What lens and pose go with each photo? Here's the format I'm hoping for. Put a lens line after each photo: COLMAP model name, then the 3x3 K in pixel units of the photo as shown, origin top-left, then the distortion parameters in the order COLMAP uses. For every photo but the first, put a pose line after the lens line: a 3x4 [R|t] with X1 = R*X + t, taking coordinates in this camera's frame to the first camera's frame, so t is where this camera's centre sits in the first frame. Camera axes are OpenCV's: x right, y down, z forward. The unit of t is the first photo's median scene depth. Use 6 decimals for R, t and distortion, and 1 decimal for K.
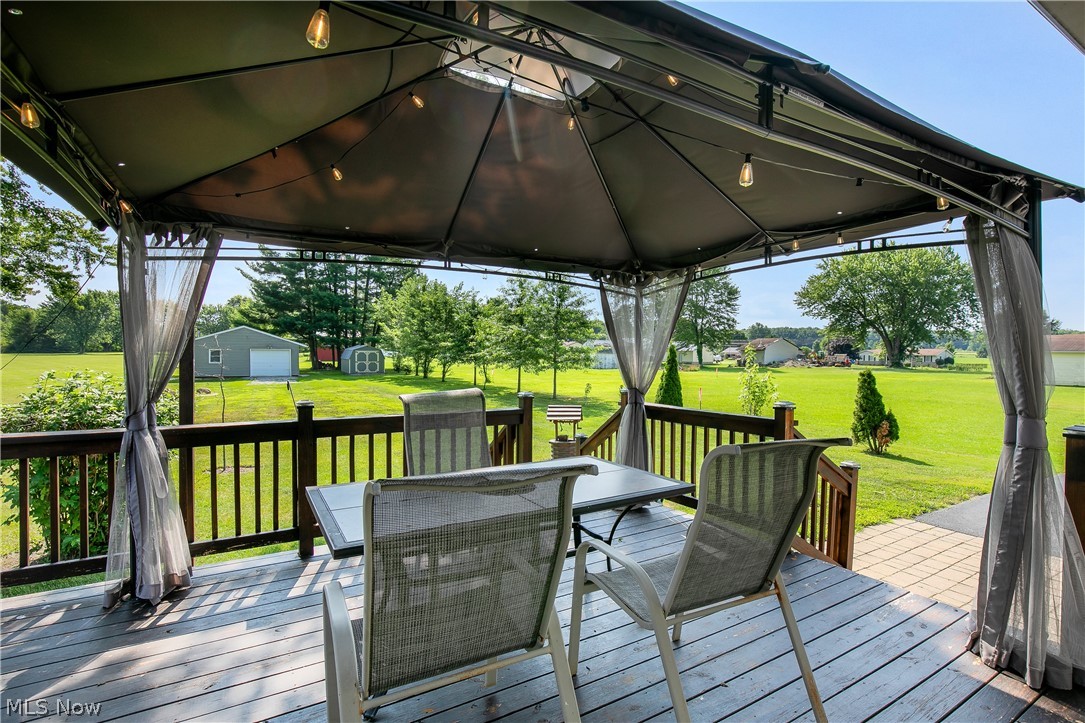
lens RADIAL K [[497.8, 0, 538.3], [0, 497.8, 362.5], [0, 0, 1]] dist [-0.013334, 0.000048]
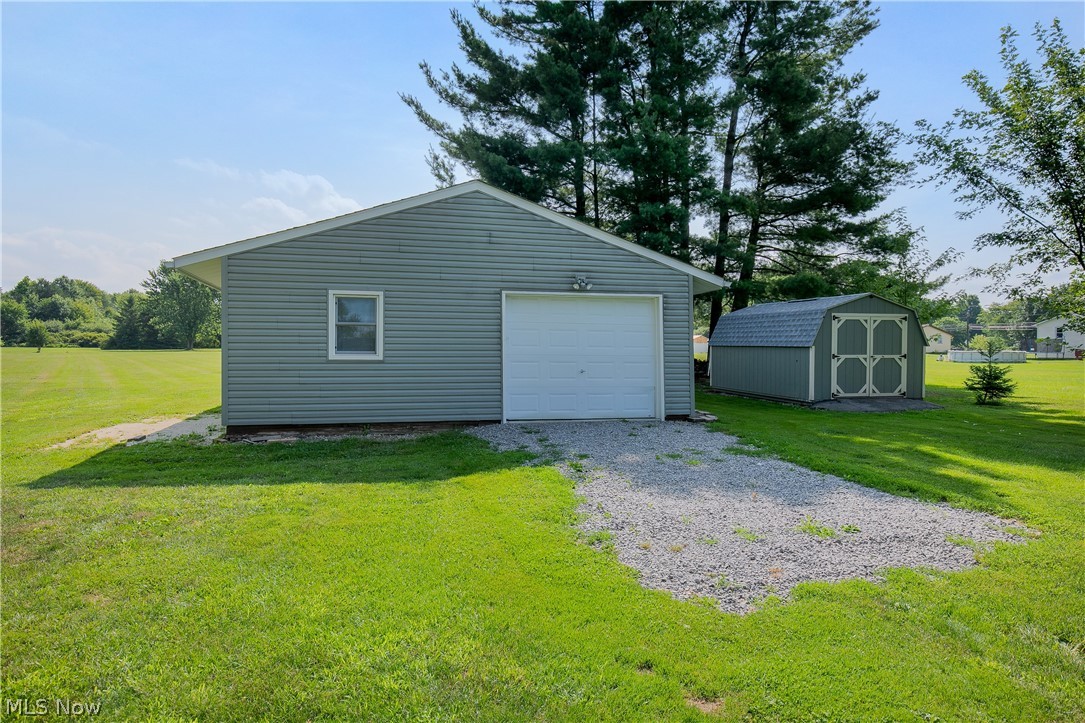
lens RADIAL K [[654.4, 0, 545.0], [0, 654.4, 357.6], [0, 0, 1]] dist [0.006533, 0.001017]
pose [[0.954024, -0.003582, -0.299709, -0.380819], [0.000930, 0.999959, -0.008991, 0.002152], [0.299729, 0.008299, 0.953988, 0.592549]]
